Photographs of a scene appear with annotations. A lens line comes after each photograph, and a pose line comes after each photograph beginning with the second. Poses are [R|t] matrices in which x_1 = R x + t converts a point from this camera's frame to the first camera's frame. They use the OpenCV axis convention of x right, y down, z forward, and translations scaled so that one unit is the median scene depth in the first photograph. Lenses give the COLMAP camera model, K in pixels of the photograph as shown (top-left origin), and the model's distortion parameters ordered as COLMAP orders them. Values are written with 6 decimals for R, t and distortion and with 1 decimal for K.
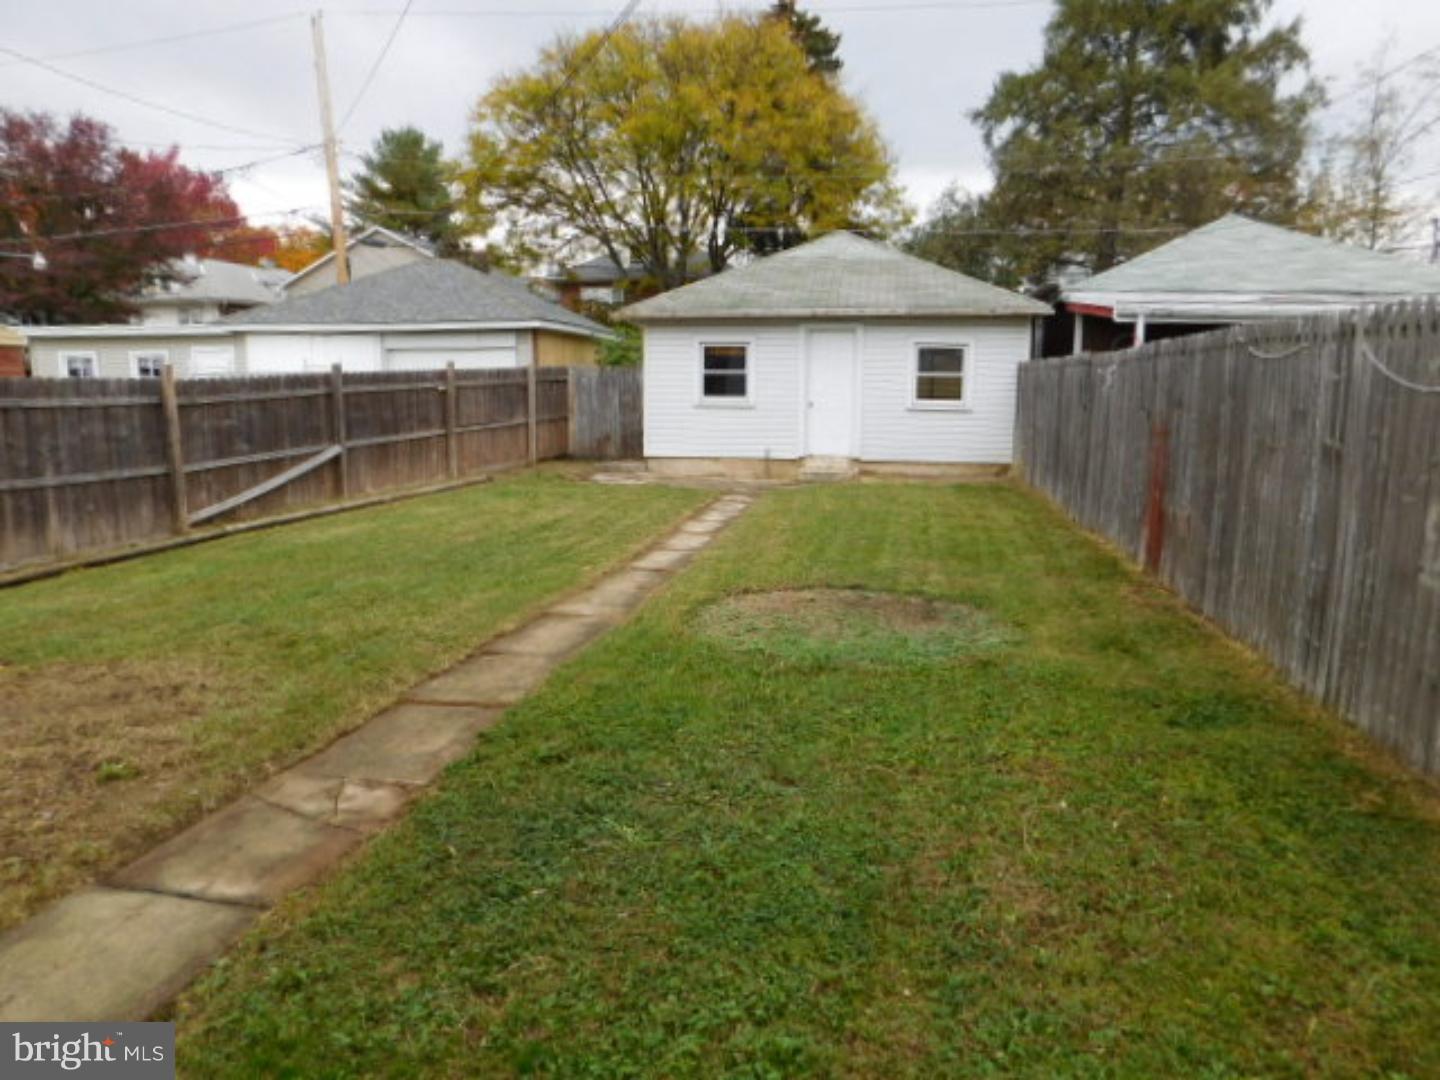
lens RADIAL K [[949.3, 0, 727.9], [0, 949.3, 534.6], [0, 0, 1]] dist [-0.026464, 0.018001]
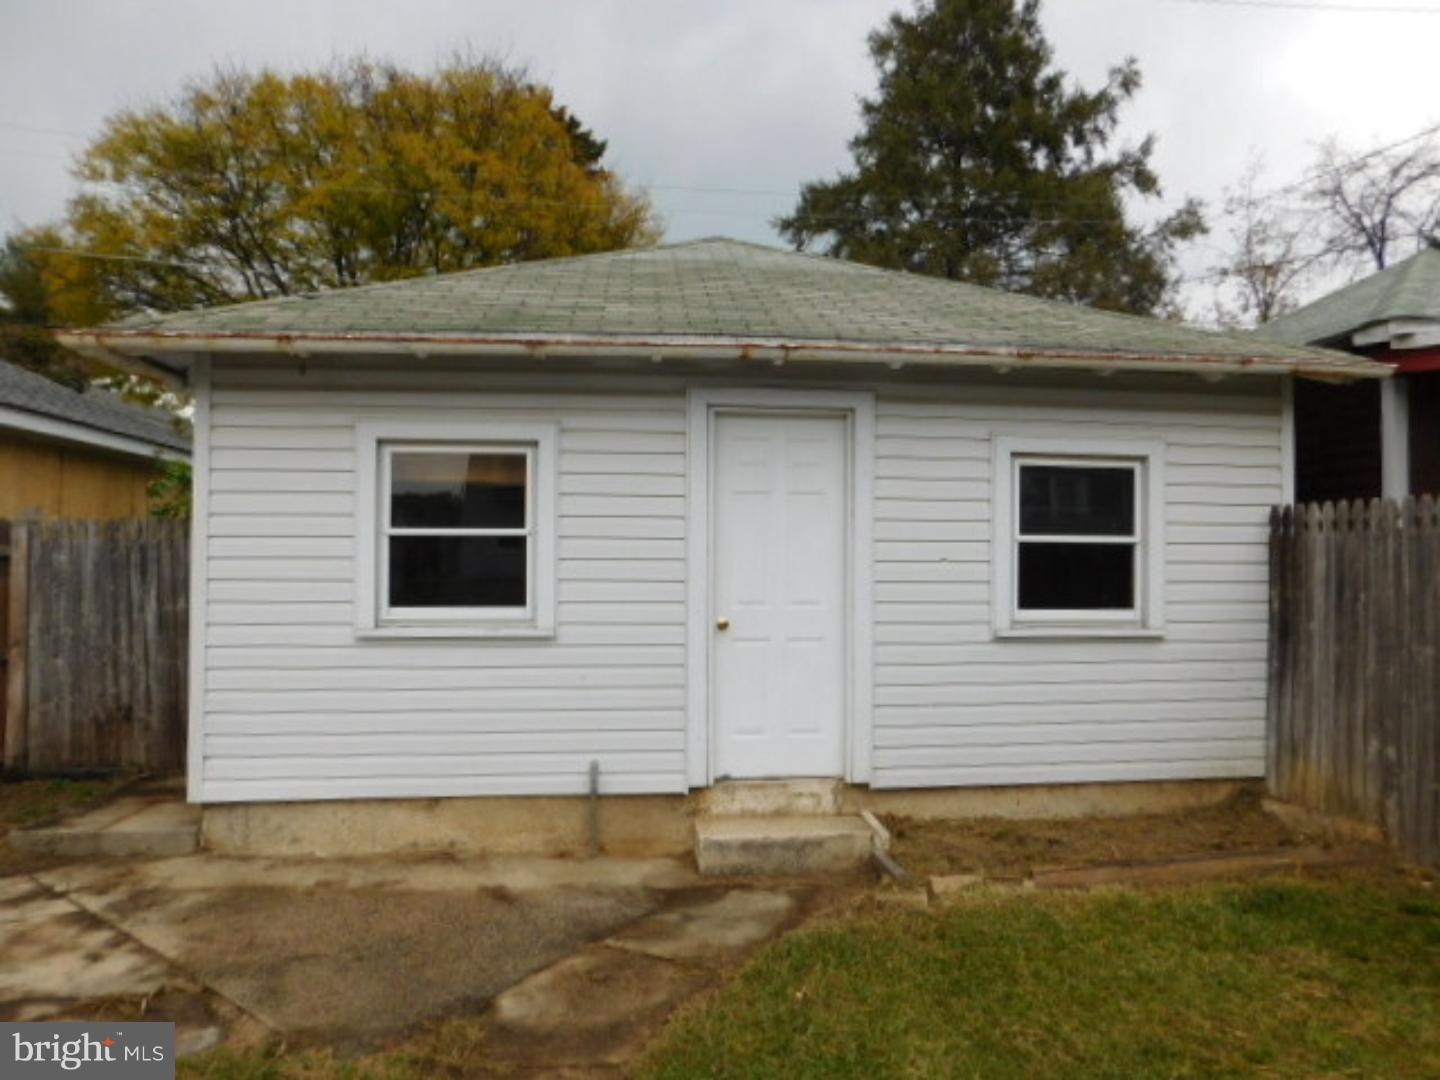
lens RADIAL K [[949.3, 0, 713.0], [0, 949.3, 528.3], [0, 0, 1]] dist [-0.026464, 0.018001]
pose [[0.966600, 0.004792, 0.256244, -0.002650], [0.042958, 0.982650, -0.180424, -0.107214], [-0.252663, 0.185406, 0.949624, 0.650787]]
